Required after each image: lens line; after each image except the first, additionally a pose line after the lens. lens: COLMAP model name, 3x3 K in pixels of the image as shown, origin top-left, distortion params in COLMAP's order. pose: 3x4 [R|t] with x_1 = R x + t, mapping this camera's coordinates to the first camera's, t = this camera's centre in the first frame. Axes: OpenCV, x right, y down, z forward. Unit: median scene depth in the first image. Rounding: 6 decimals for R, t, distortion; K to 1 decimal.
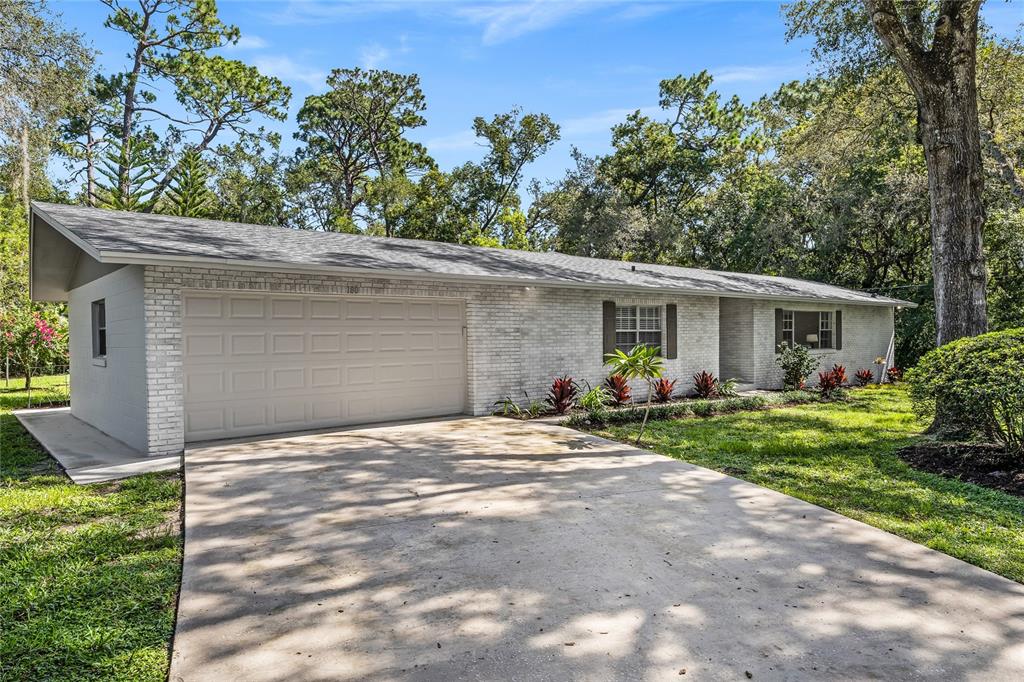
lens RADIAL K [[648.8, 0, 512.0], [0, 648.8, 341.0], [0, 0, 1]] dist [-0.001302, -0.000369]
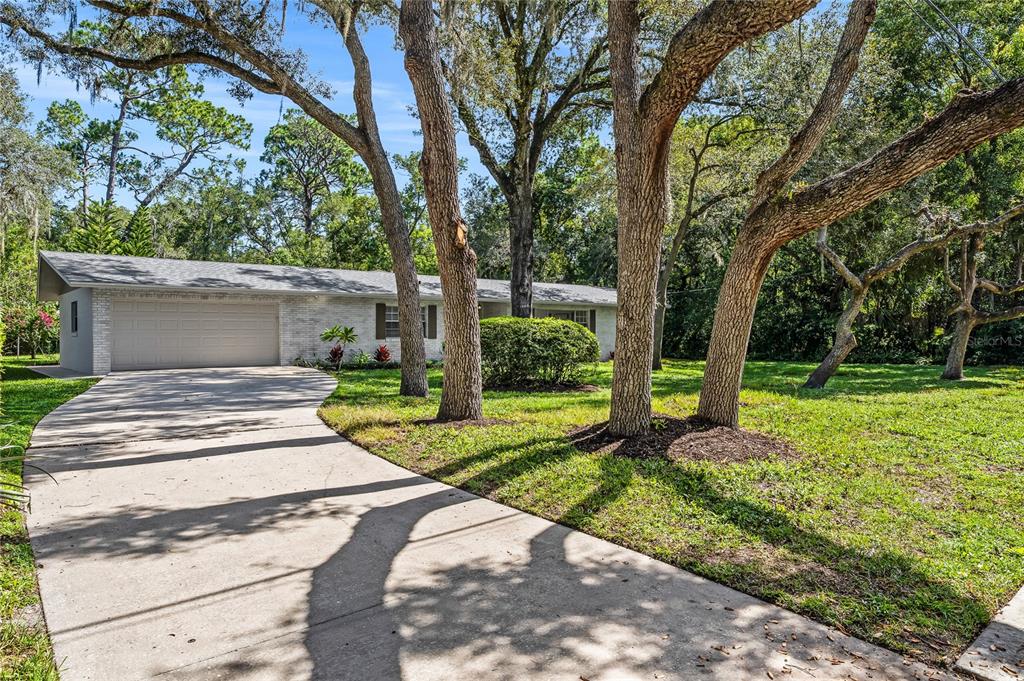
lens RADIAL K [[632.1, 0, 512.8], [0, 632.1, 327.5], [0, 0, 1]] dist [0.001246, 0.000489]
pose [[0.999907, 0.007174, 0.011604, 0.329822], [-0.007006, 0.999871, -0.014436, 0.016210], [-0.011706, 0.014353, 0.999828, -0.457367]]
